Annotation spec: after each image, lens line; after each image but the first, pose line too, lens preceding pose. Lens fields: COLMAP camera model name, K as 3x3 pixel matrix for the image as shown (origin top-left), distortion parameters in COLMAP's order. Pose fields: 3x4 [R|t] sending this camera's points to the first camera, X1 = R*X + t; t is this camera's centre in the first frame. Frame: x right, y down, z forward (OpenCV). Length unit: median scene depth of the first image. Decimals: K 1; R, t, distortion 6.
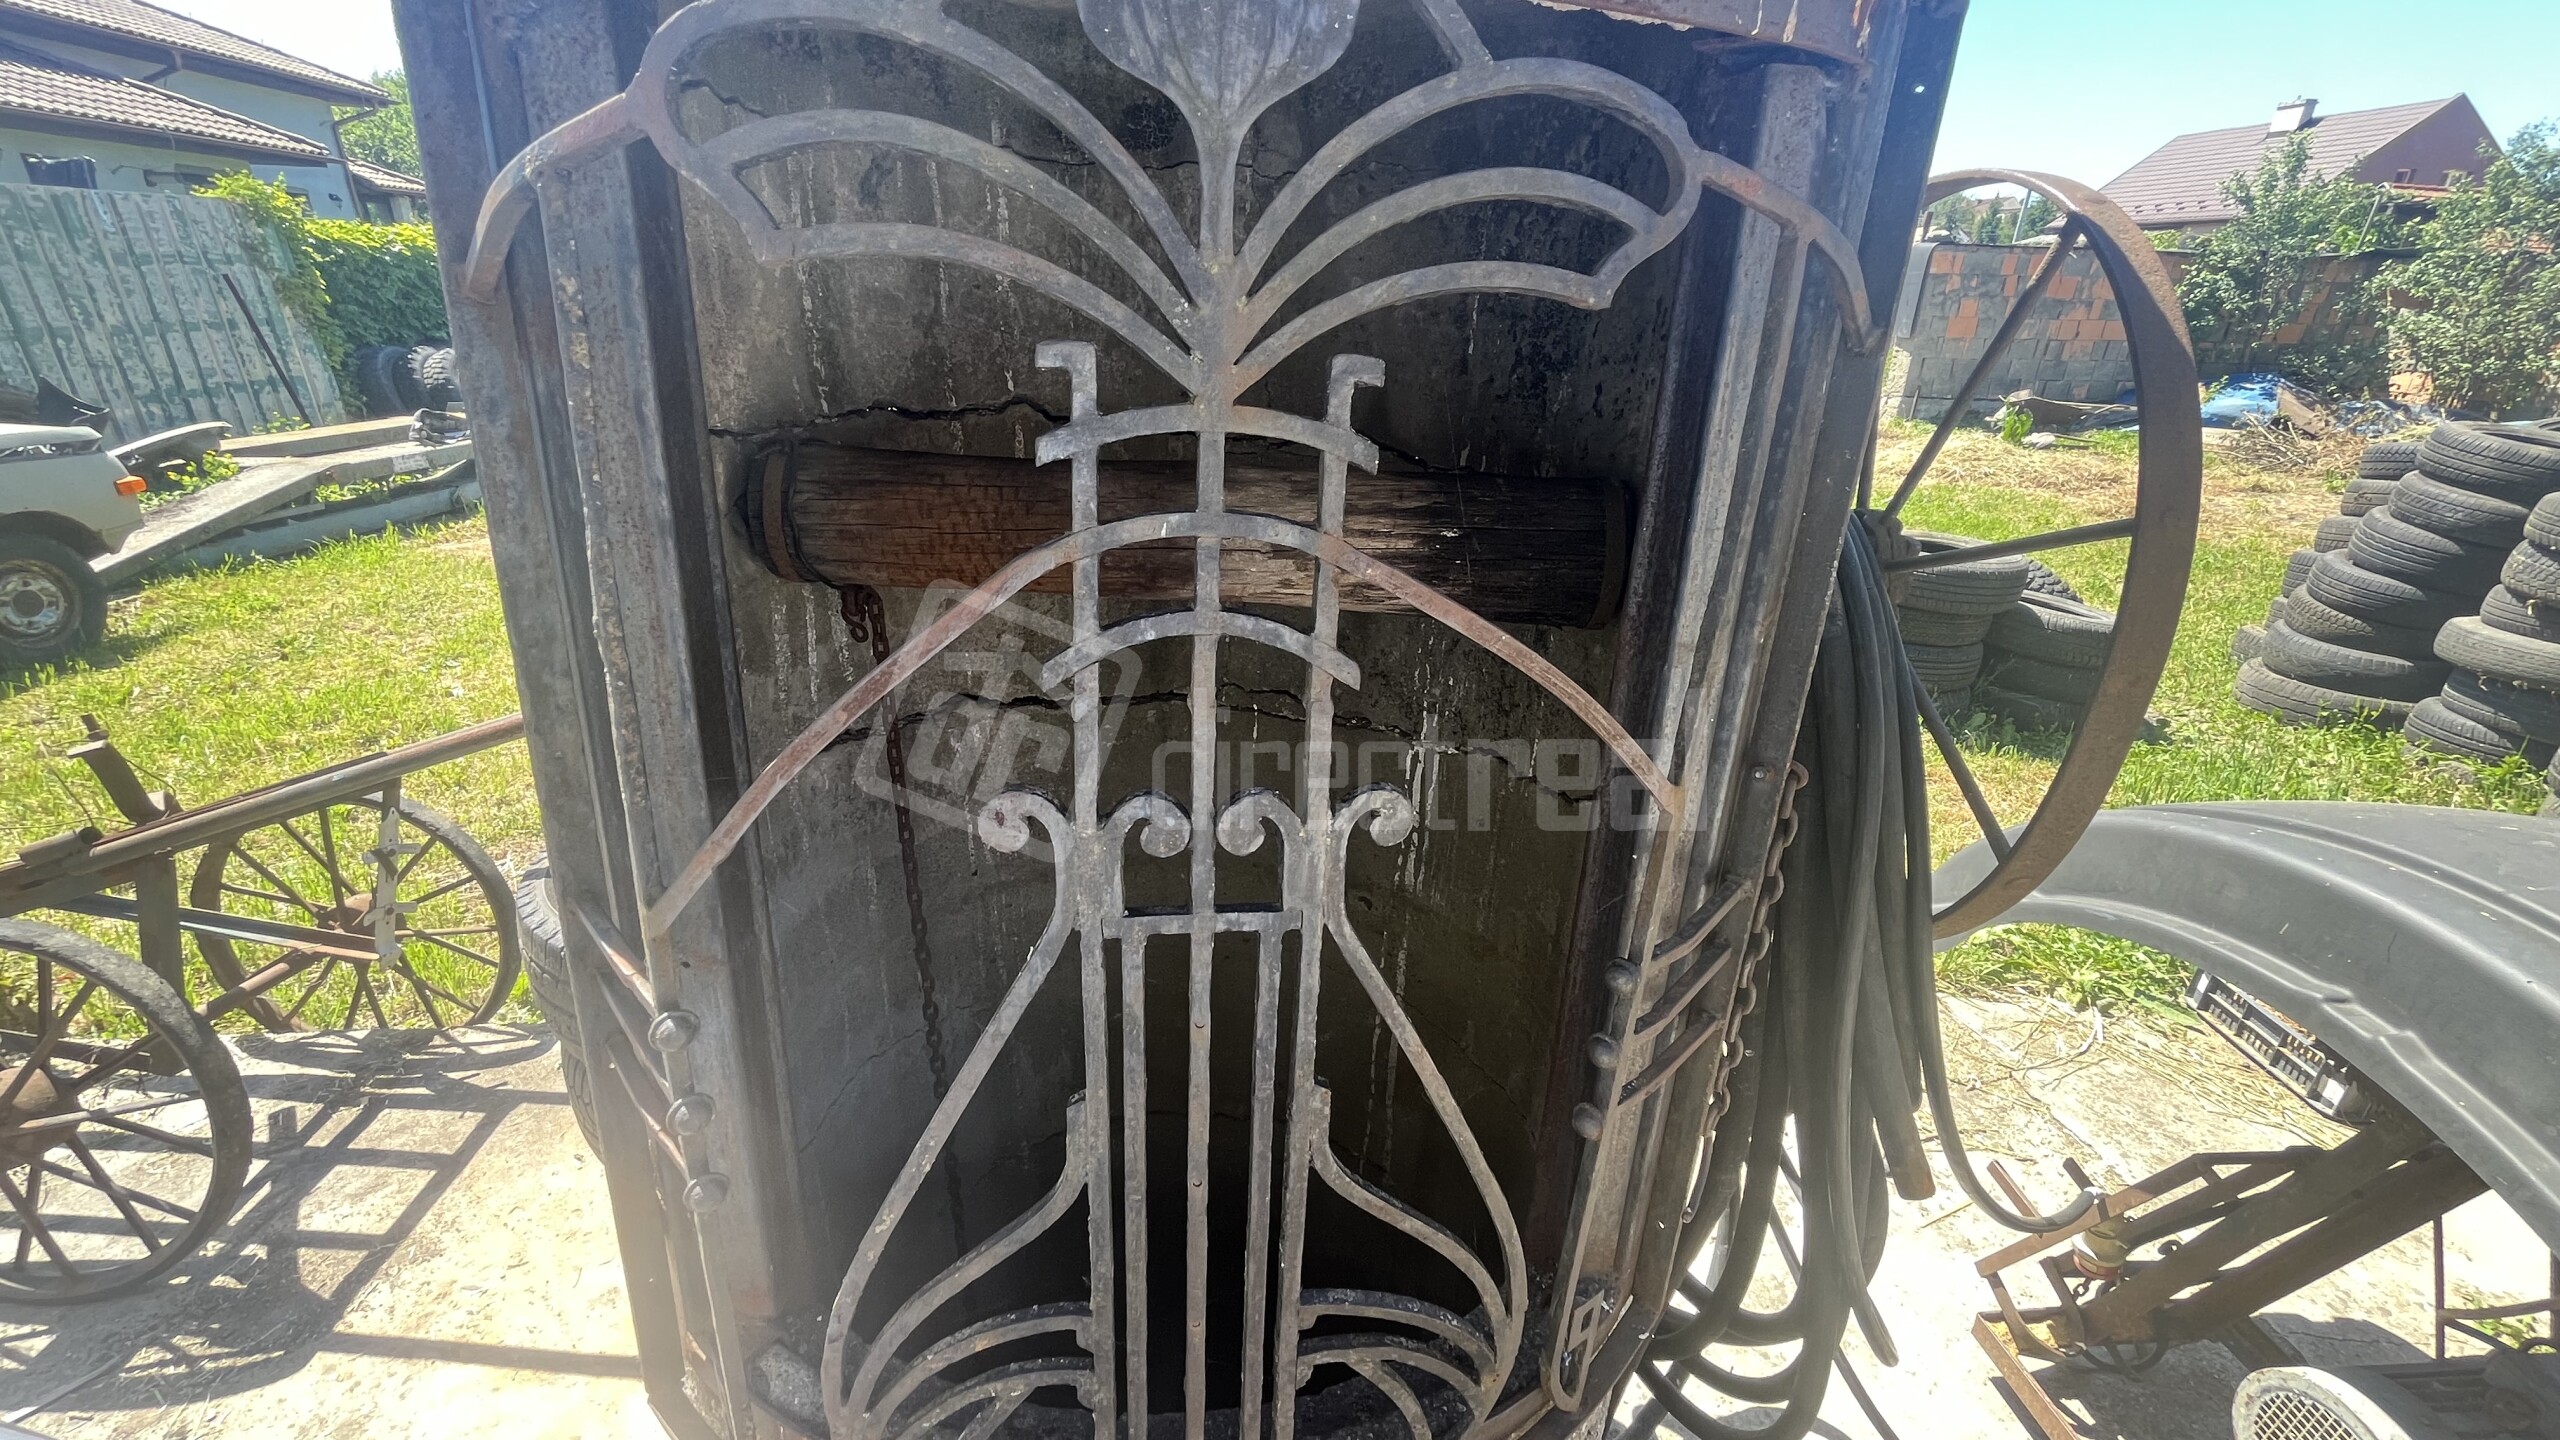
lens RADIAL K [[1039.4, 0, 1280.0], [0, 1039.4, 720.0], [0, 0, 1]] dist [-0.002180, -0.000045]
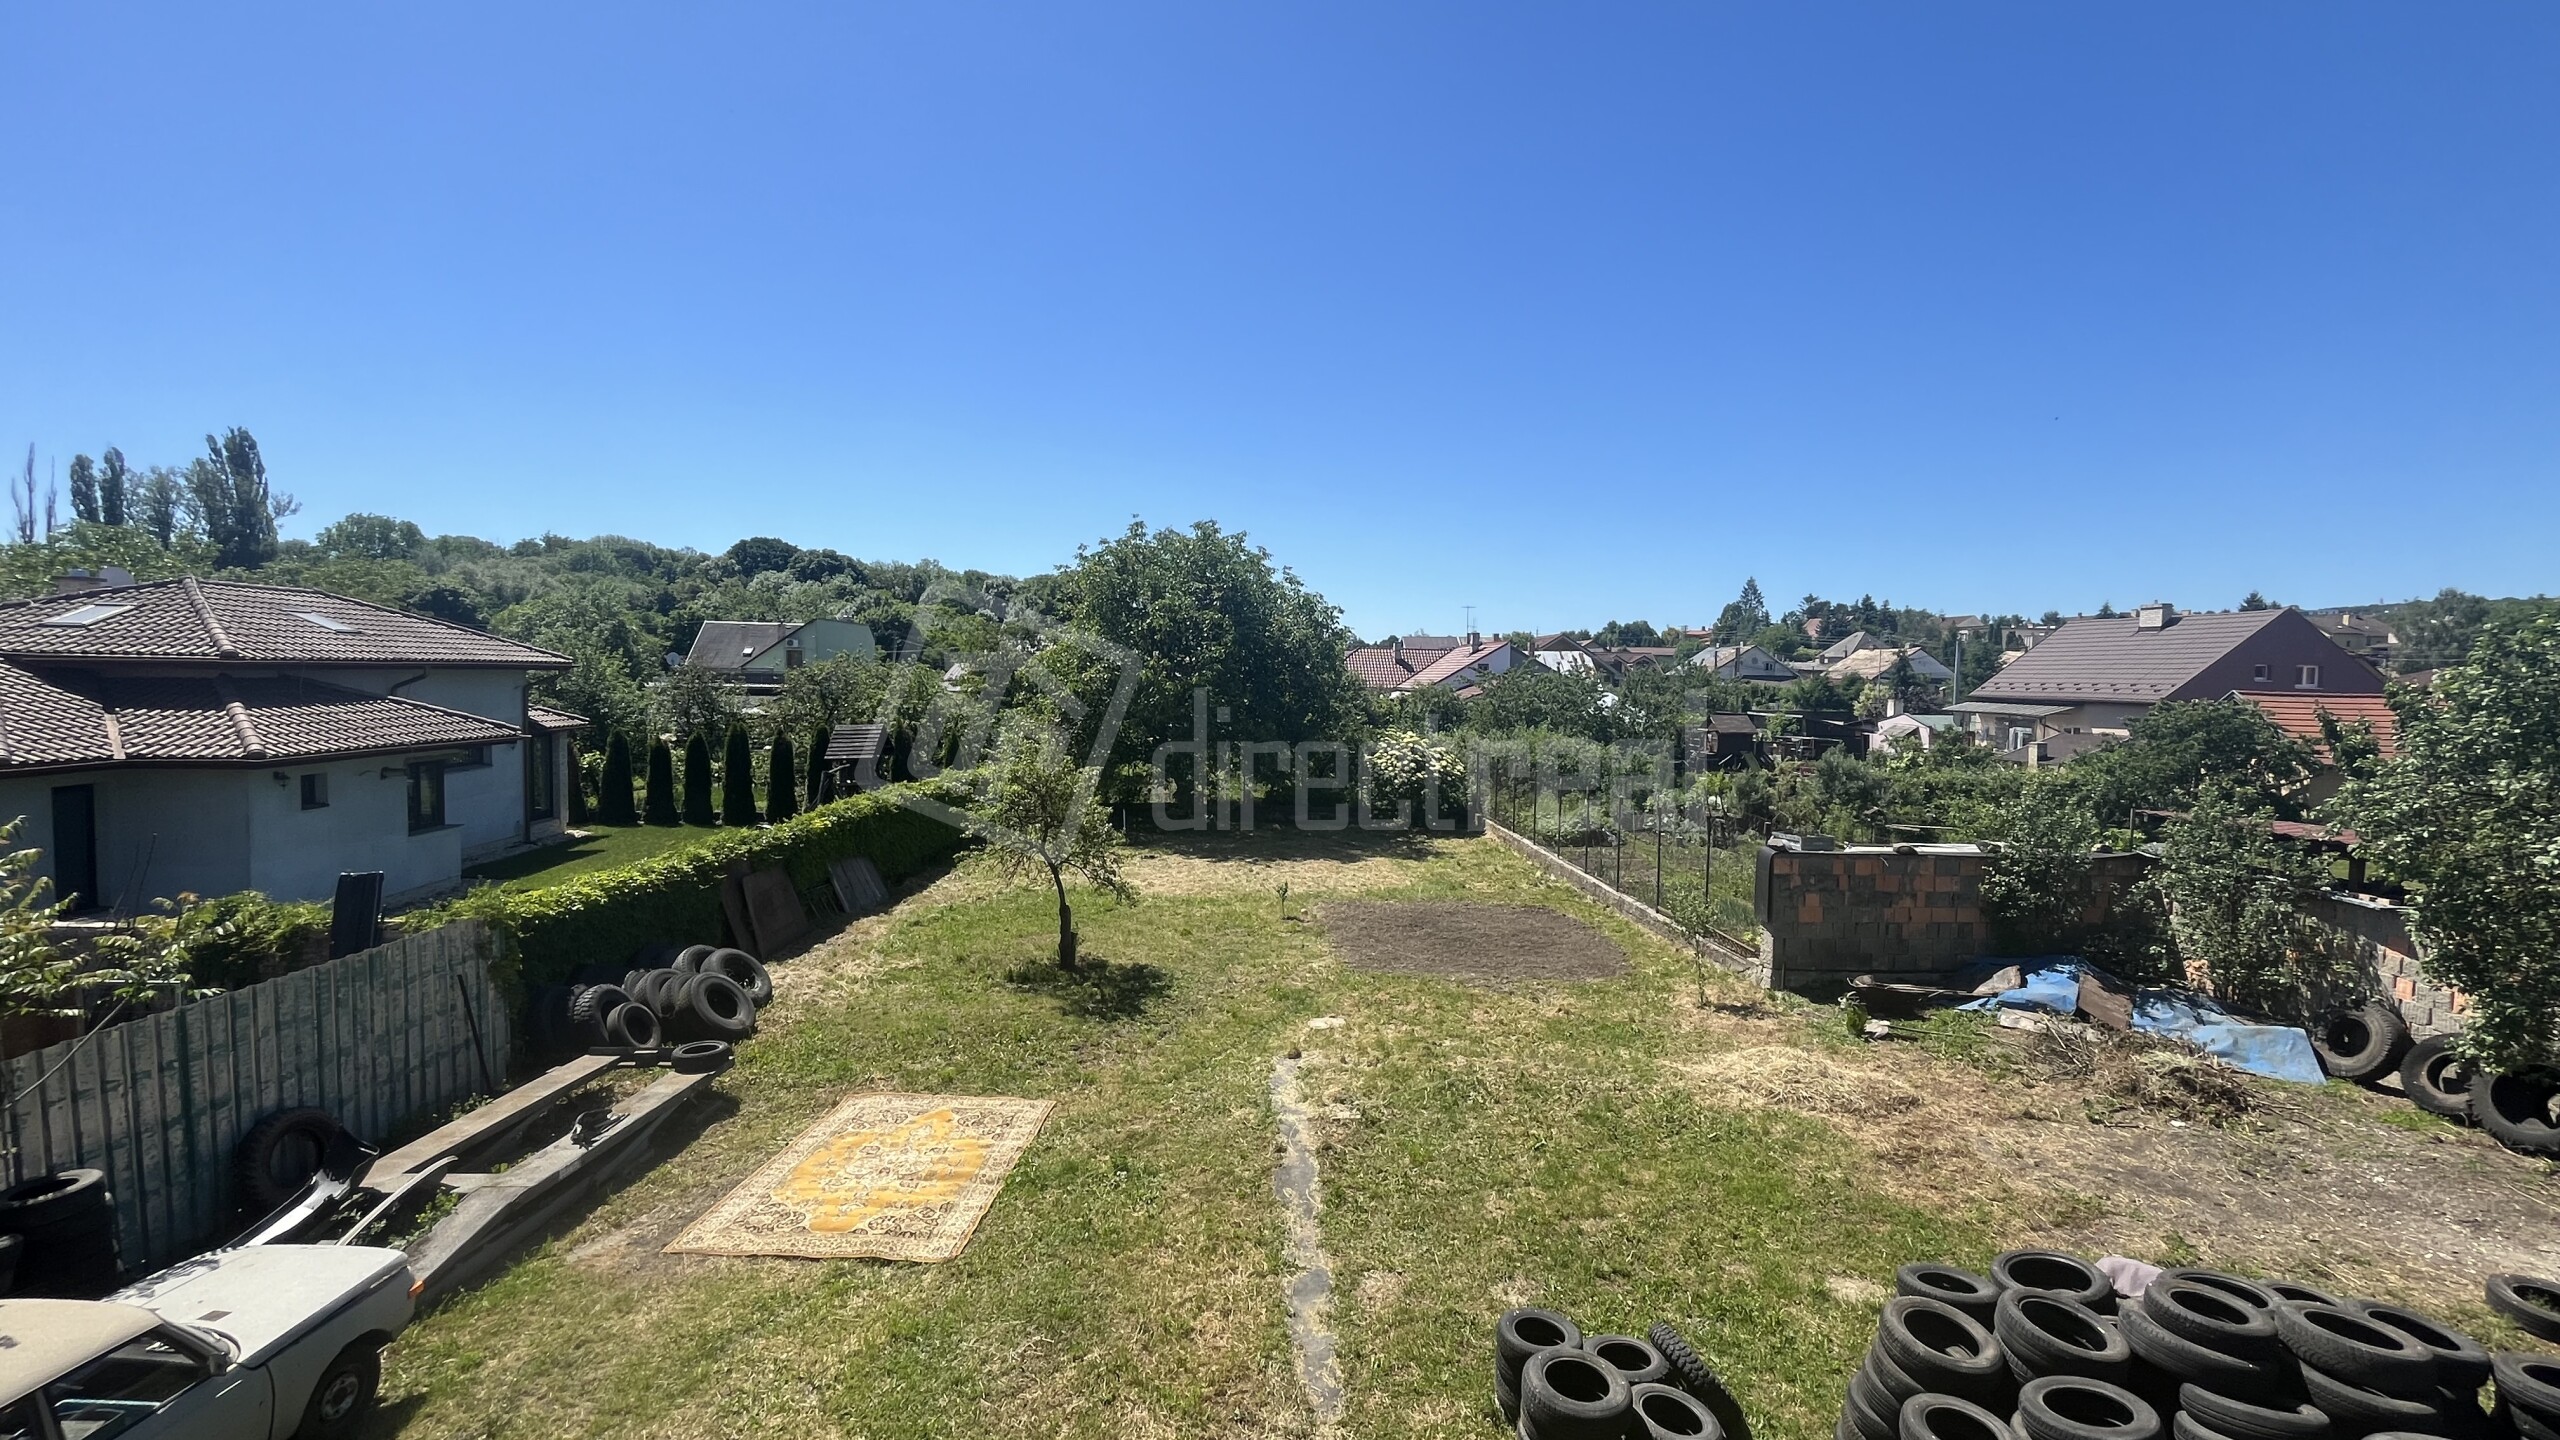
lens RADIAL K [[1039.4, 0, 1280.0], [0, 1039.4, 720.0], [0, 0, 1]] dist [-0.002180, -0.000045]
pose [[0.999405, -0.011306, -0.032572, 0.080406], [-0.000995, 0.934854, -0.355031, -0.161663], [0.034464, 0.354852, 0.934287, -0.239093]]
